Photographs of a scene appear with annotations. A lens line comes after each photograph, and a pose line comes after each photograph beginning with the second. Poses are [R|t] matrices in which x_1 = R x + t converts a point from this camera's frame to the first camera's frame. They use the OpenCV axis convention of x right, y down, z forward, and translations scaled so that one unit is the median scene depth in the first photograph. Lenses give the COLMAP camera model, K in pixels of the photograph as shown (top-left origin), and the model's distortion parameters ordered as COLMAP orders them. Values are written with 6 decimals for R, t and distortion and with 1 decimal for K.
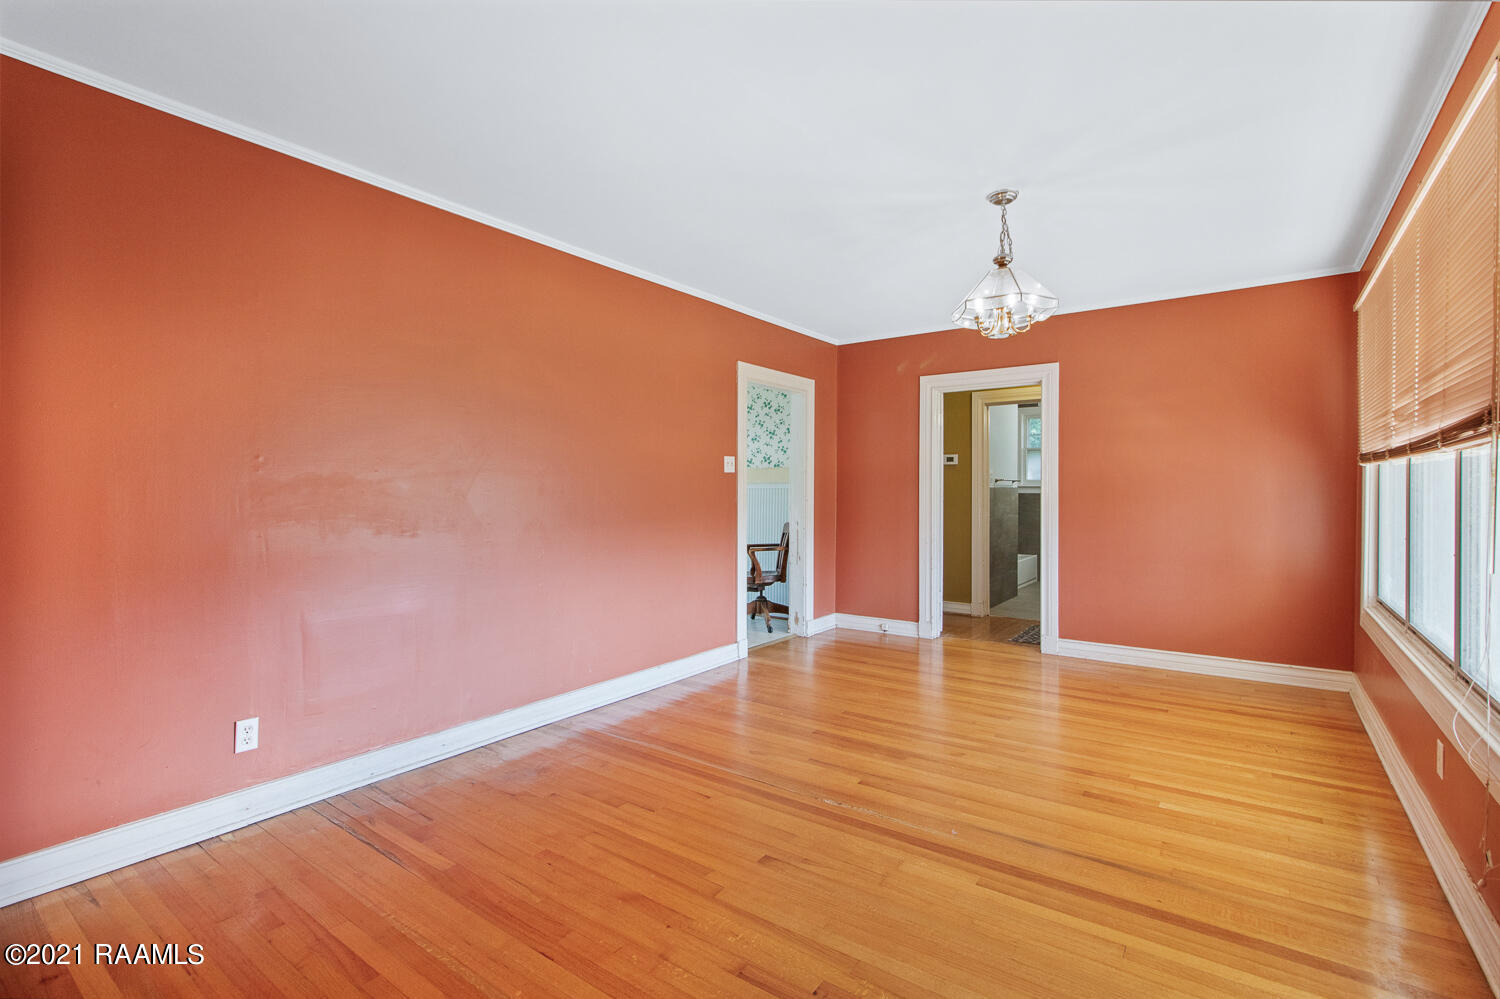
lens RADIAL K [[691.8, 0, 749.3], [0, 691.8, 491.6], [0, 0, 1]] dist [0.002022, -0.000346]
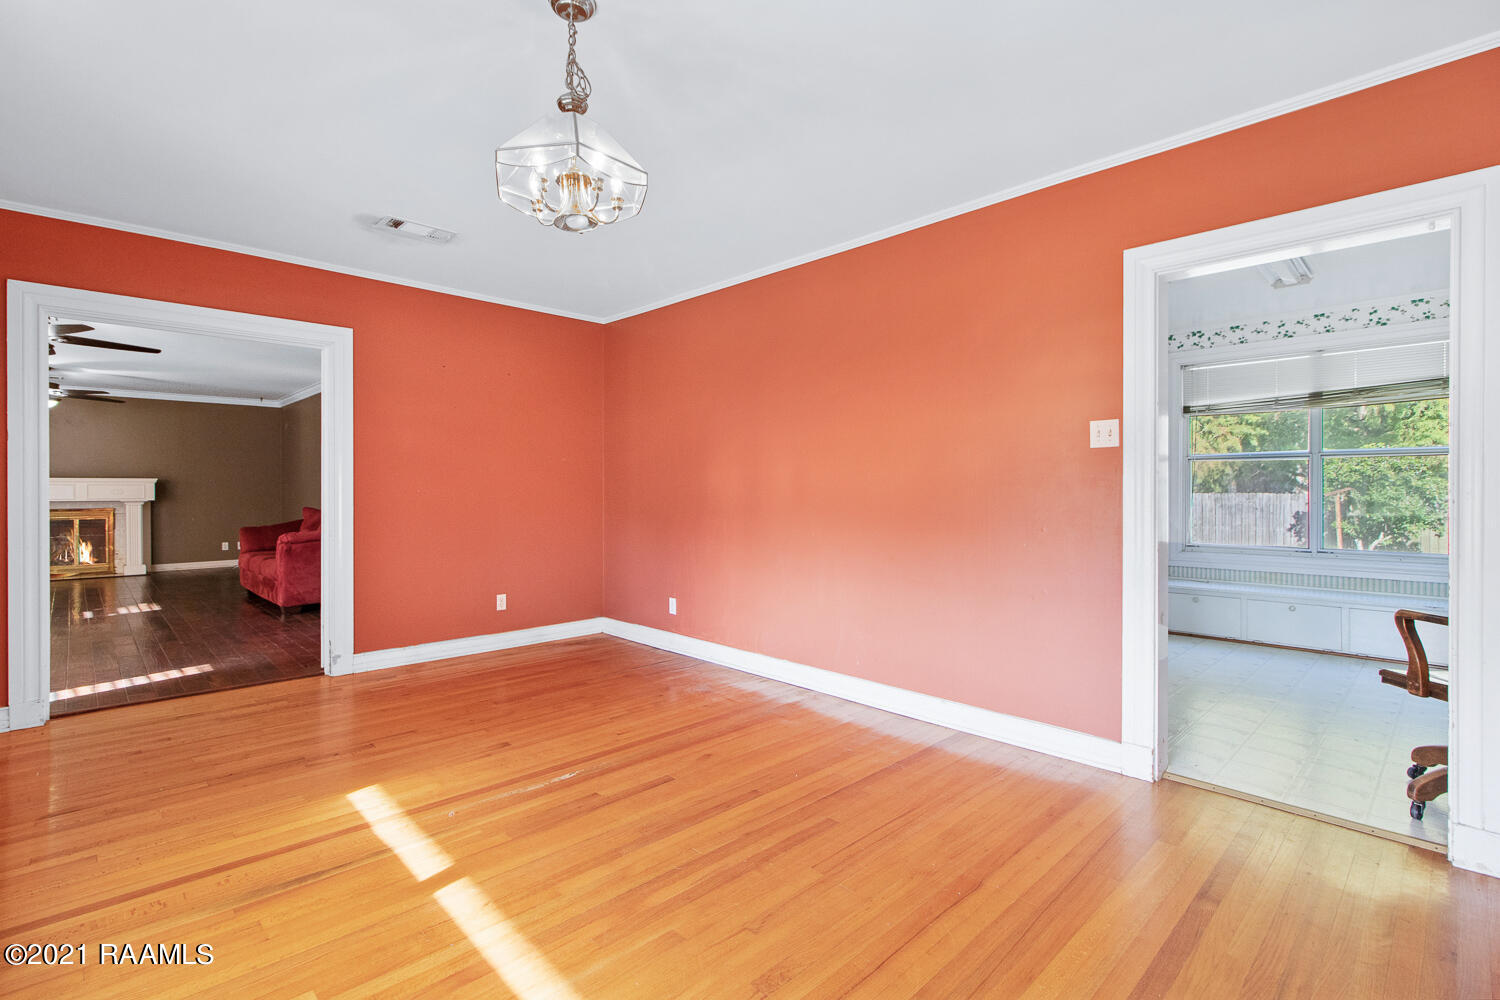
lens RADIAL K [[691.8, 0, 749.3], [0, 691.8, 492.1], [0, 0, 1]] dist [0.002022, -0.000346]
pose [[-0.168613, 0.002130, -0.985680, 0.860544], [-0.006847, 0.999971, 0.003332, 0.015145], [0.985659, 0.007311, -0.168594, 1.135798]]
